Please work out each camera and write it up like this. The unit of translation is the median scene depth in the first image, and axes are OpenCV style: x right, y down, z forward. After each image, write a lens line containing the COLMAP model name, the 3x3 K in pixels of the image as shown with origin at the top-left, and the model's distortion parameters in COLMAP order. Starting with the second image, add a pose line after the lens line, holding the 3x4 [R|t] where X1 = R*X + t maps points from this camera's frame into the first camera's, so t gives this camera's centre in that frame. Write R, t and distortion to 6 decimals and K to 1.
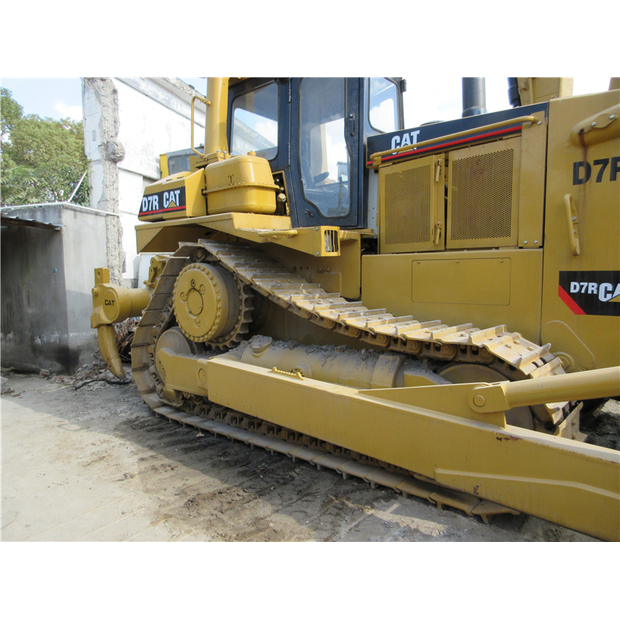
lens RADIAL K [[457.8, 0, 313.9], [0, 457.8, 309.7], [0, 0, 1]] dist [-0.009424, 0.017313]
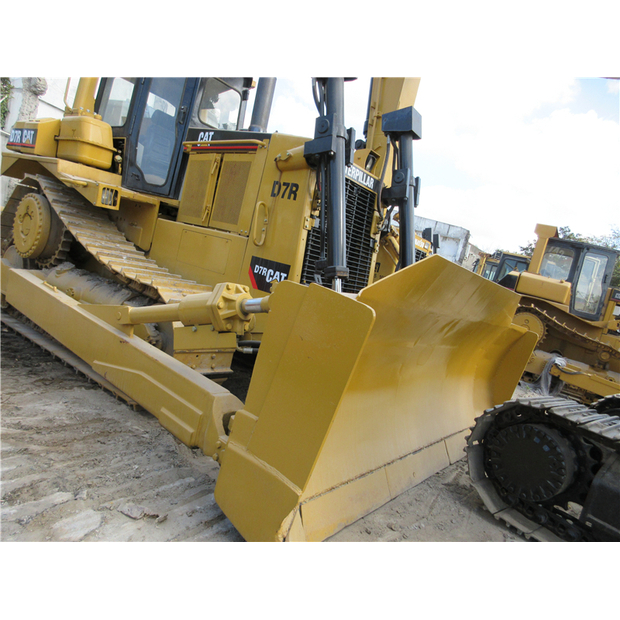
lens RADIAL K [[457.8, 0, 313.4], [0, 457.8, 309.0], [0, 0, 1]] dist [-0.009424, 0.017313]
pose [[0.970703, 0.231064, 0.065916, 0.497396], [-0.232761, 0.972344, 0.019236, 0.001175], [-0.059648, -0.034015, 0.997640, -0.293768]]
